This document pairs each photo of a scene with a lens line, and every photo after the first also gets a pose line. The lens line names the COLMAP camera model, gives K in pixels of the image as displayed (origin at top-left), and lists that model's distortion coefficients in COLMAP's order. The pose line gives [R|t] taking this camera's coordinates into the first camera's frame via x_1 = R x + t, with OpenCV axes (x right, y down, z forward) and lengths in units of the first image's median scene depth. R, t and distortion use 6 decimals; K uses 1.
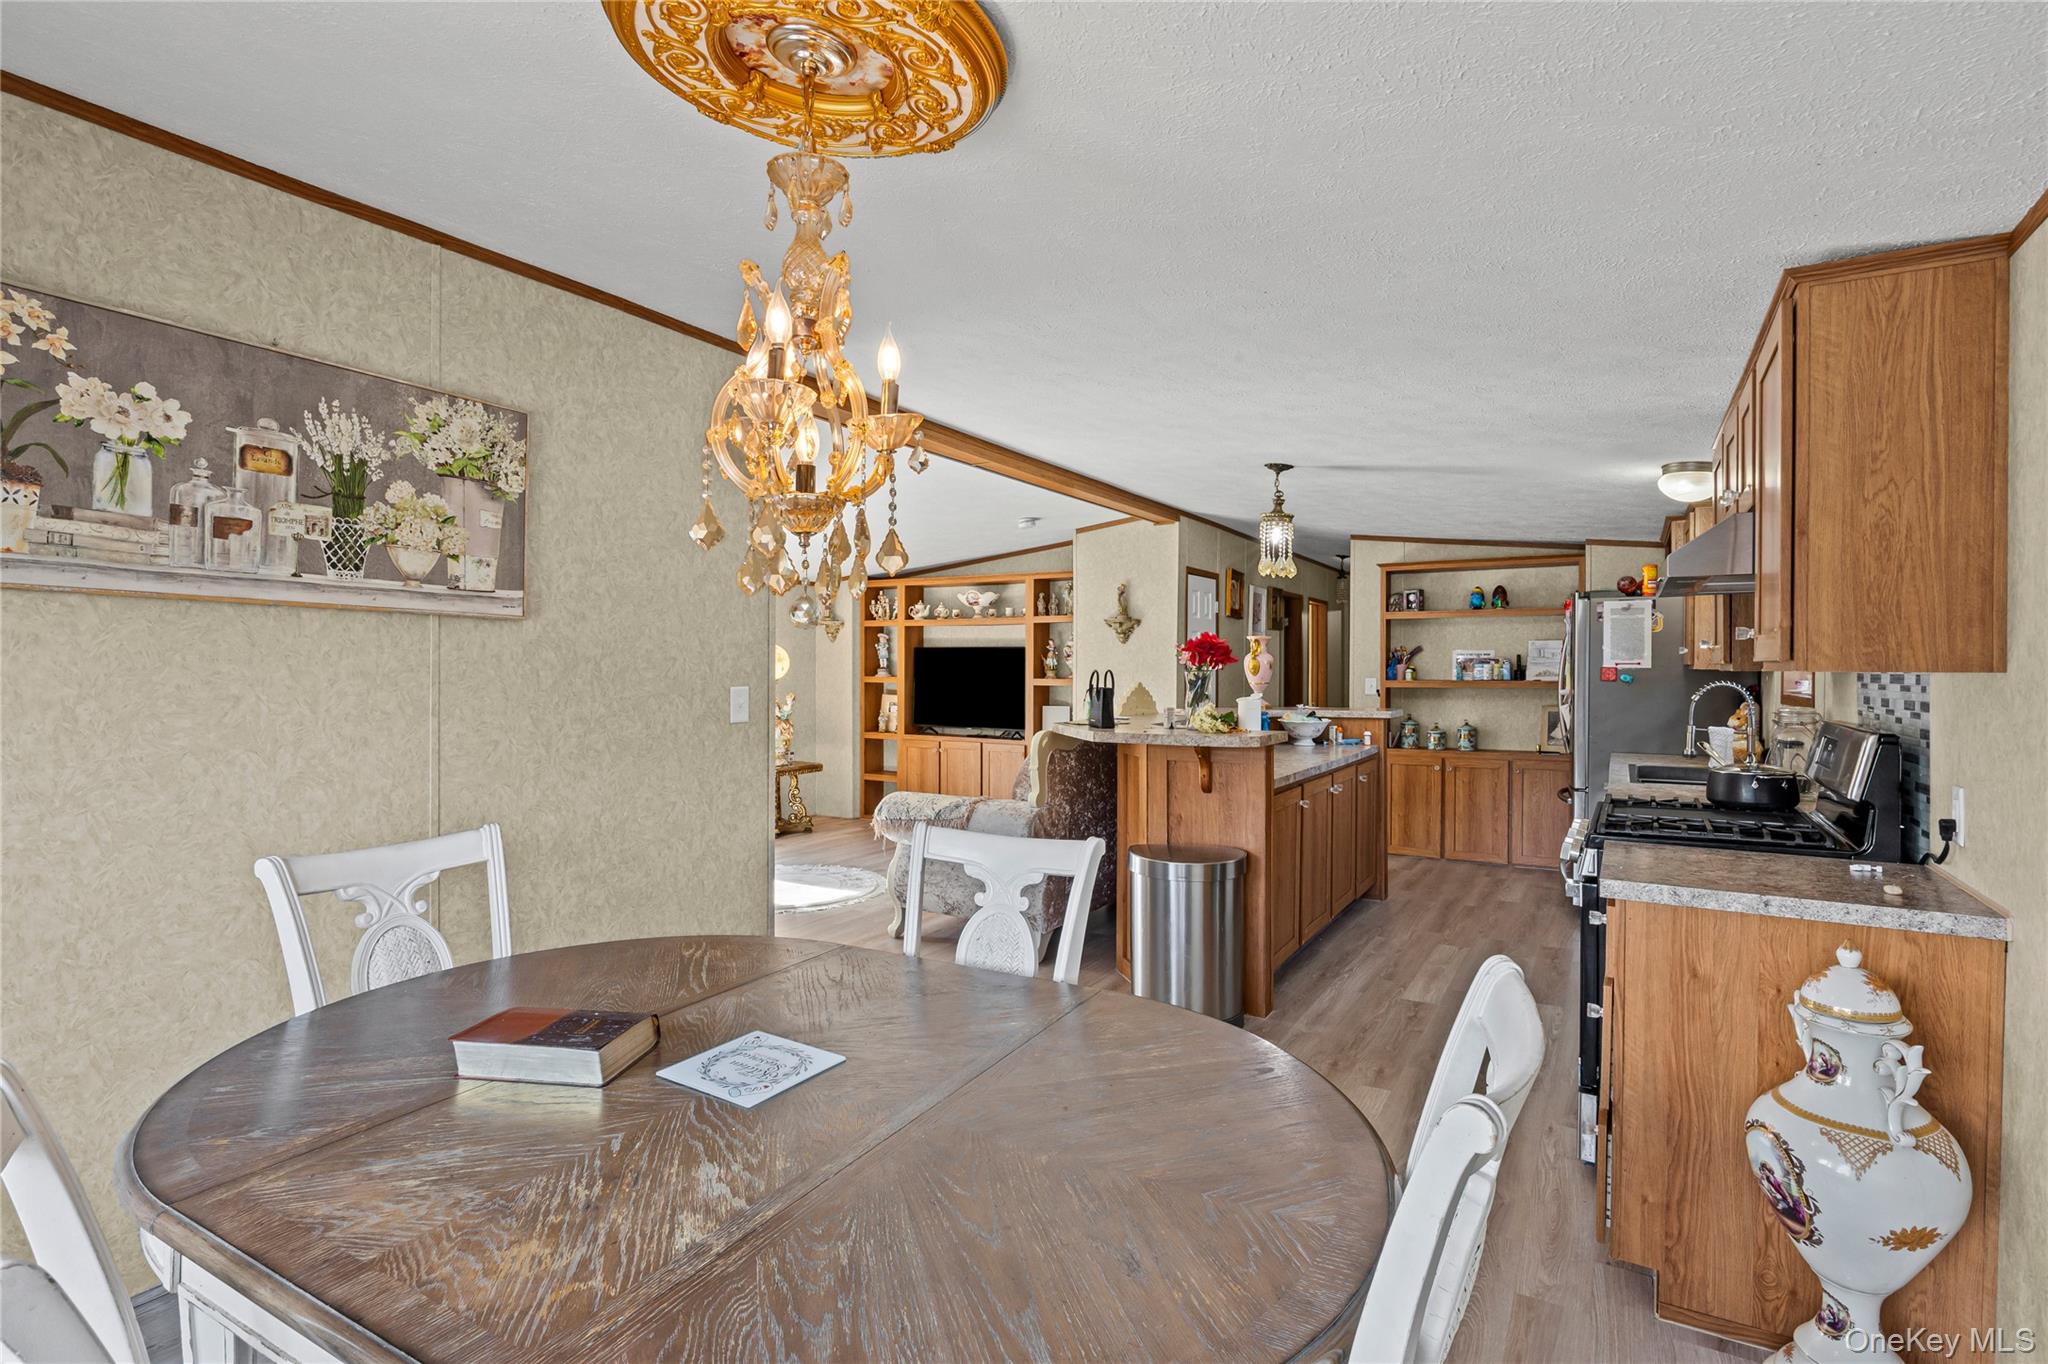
lens RADIAL K [[1056.6, 0, 997.0], [0, 1056.6, 678.9], [0, 0, 1]] dist [-0.004501, -0.001607]
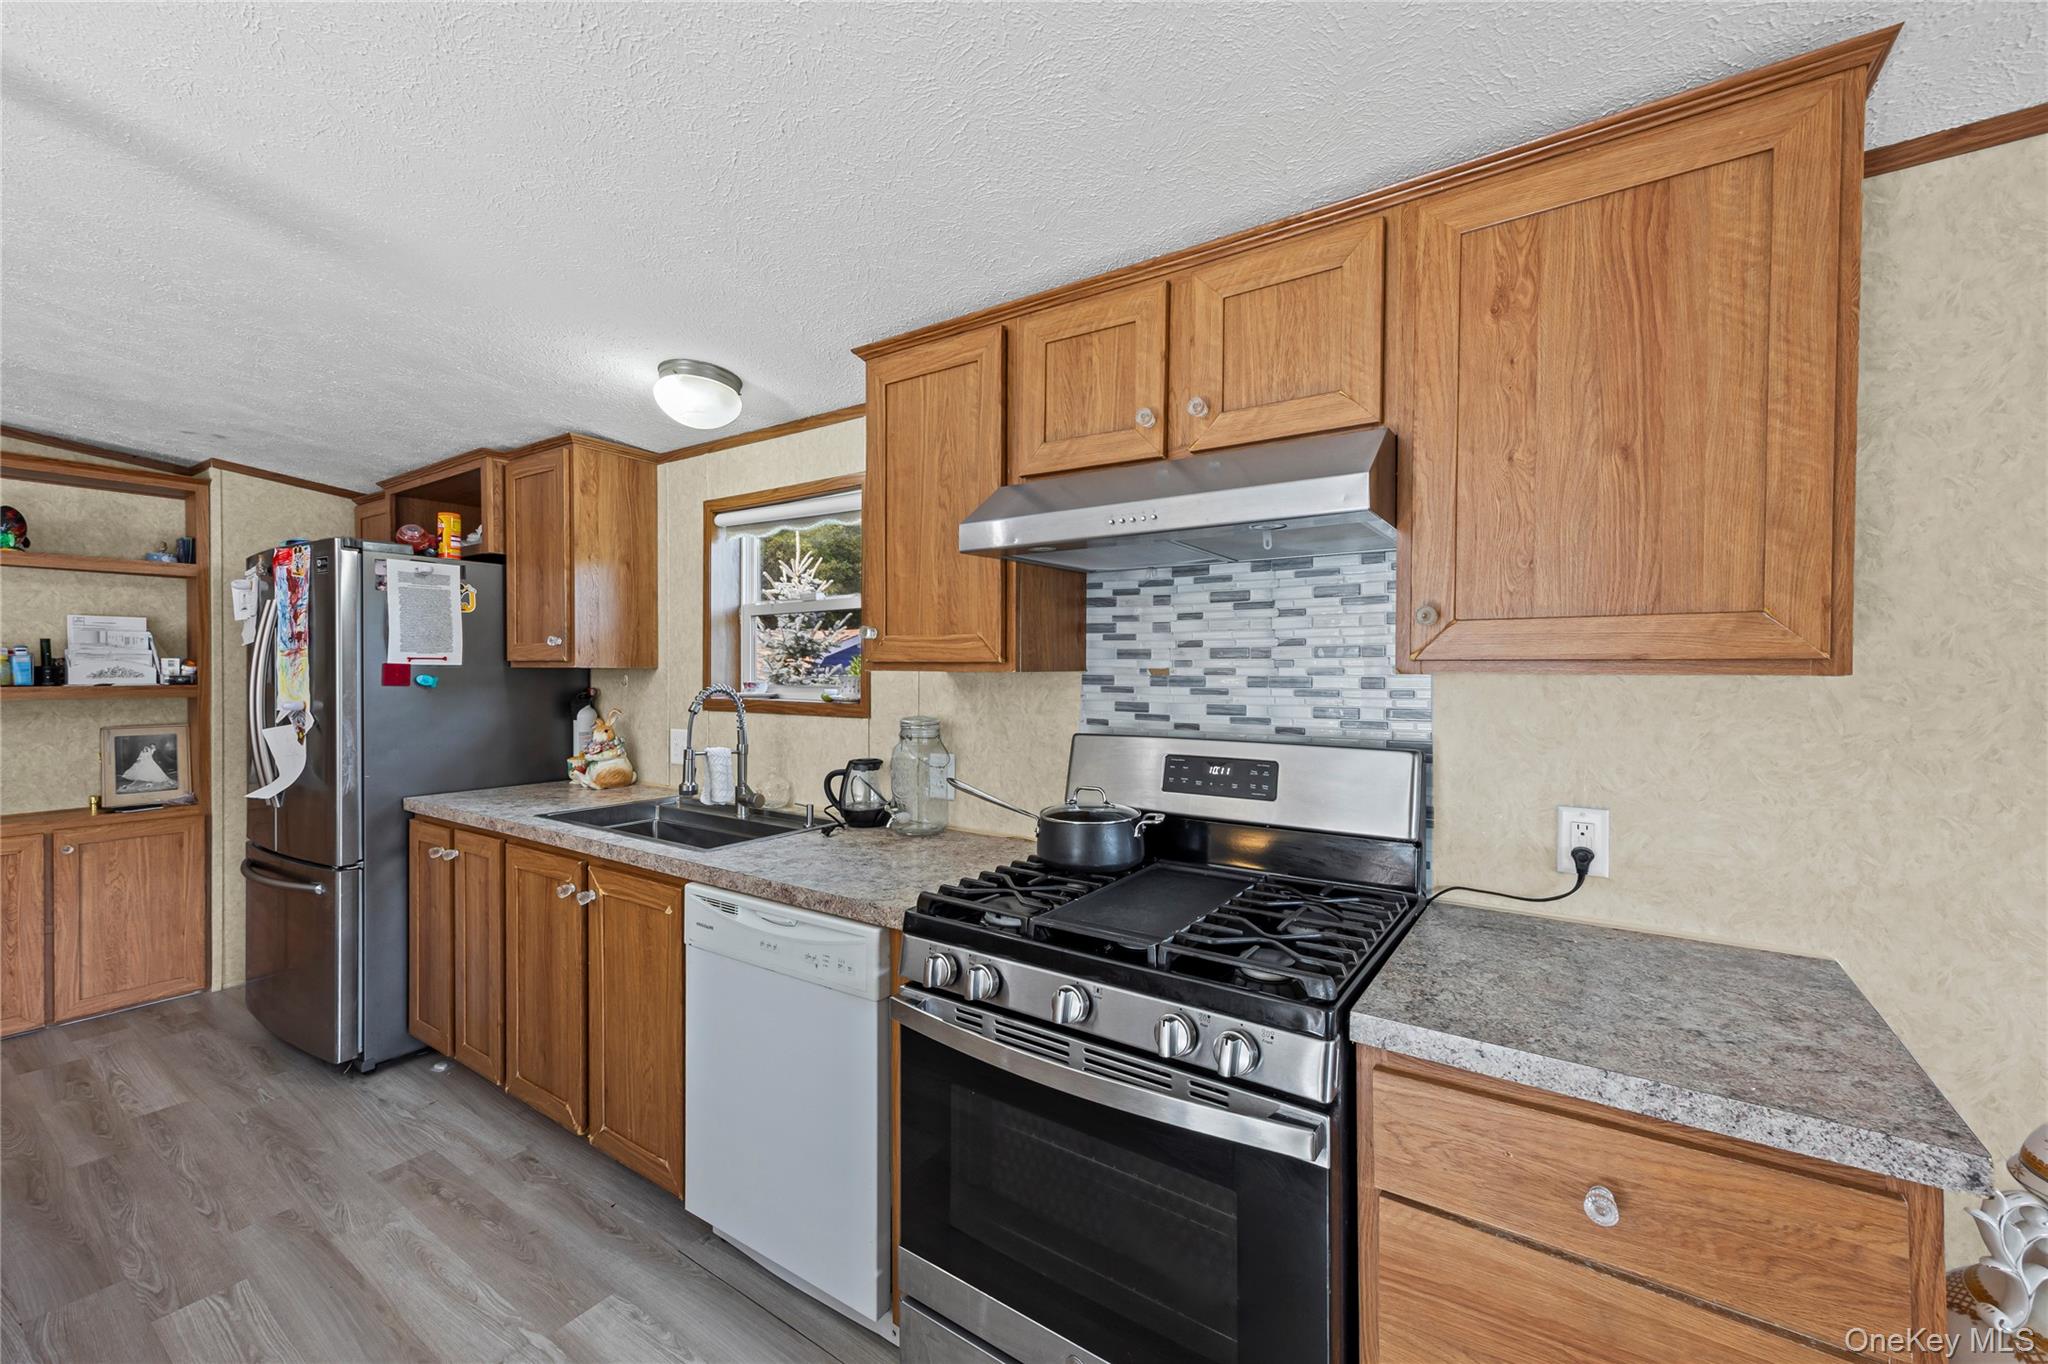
lens RADIAL K [[839.7, 0, 1028.8], [0, 839.7, 677.0], [0, 0, 1]] dist [0.010454, 0.000080]
pose [[0.037680, -0.011070, 0.999229, 0.067061], [0.006005, 0.999923, 0.010851, -0.004745], [-0.999272, 0.005591, 0.037744, 0.461511]]
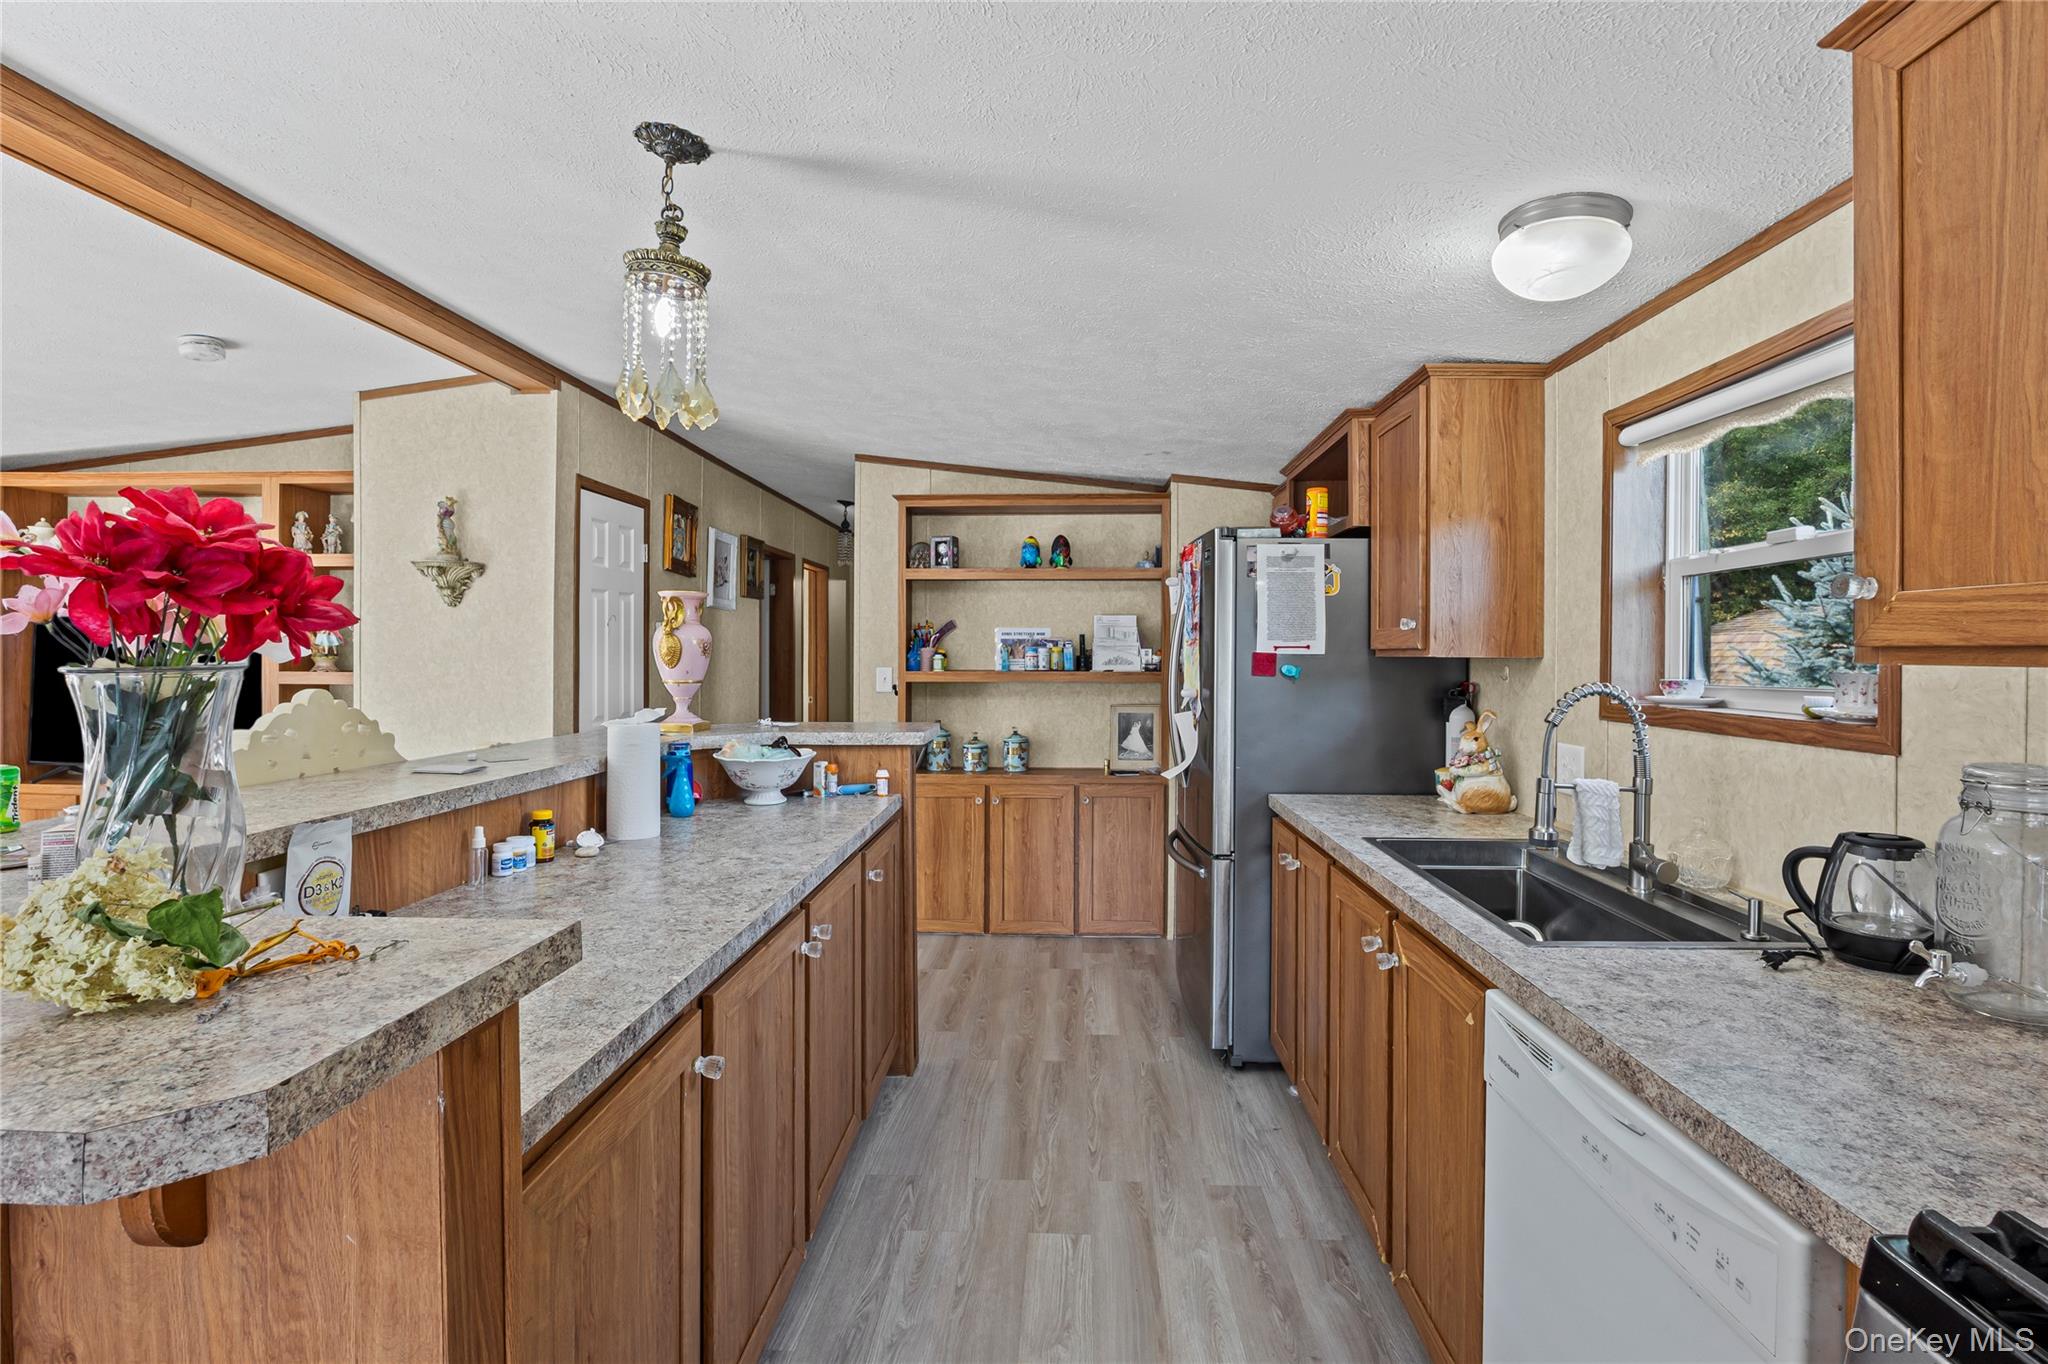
lens RADIAL K [[927.7, 0, 1035.1], [0, 927.7, 661.3], [0, 0, 1]] dist [-0.013037, 0.000199]
pose [[0.873058, -0.002261, 0.487611, 0.157288], [0.002436, 0.999997, 0.000275, -0.005085], [-0.487610, 0.000948, 0.873061, 0.459297]]
